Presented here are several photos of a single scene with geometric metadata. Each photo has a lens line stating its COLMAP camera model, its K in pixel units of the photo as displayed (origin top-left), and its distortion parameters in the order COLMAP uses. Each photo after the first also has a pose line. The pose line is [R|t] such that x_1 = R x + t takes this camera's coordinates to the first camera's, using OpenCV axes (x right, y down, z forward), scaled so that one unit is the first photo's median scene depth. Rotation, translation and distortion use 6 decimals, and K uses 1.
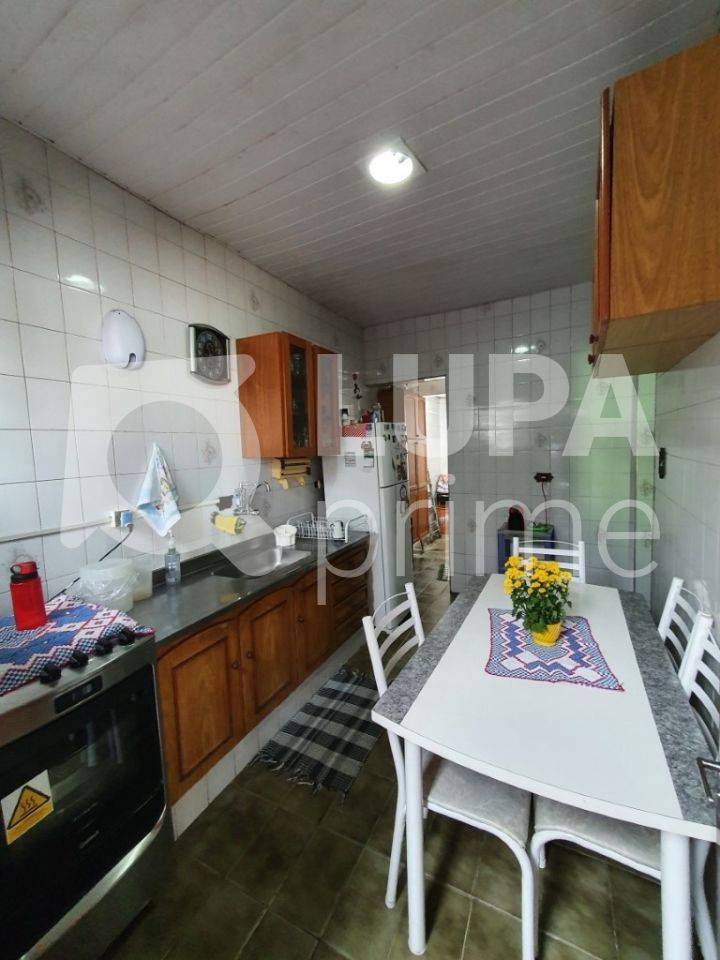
lens RADIAL K [[377.7, 0, 360.5], [0, 377.7, 478.4], [0, 0, 1]] dist [-0.009513, 0.001083]
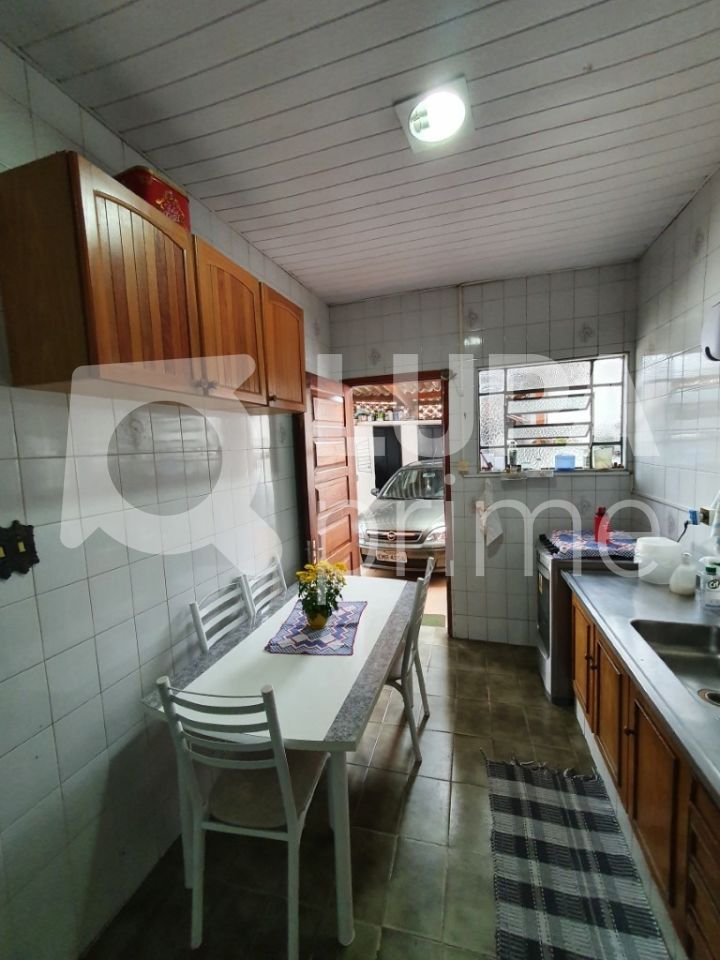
lens RADIAL K [[377.7, 0, 361.1], [0, 377.7, 479.7], [0, 0, 1]] dist [-0.009513, 0.001083]
pose [[-0.974456, 0.097379, -0.202366, 0.429945], [0.061446, 0.982324, 0.176816, -0.206742], [0.216007, 0.159865, -0.963216, 1.673389]]
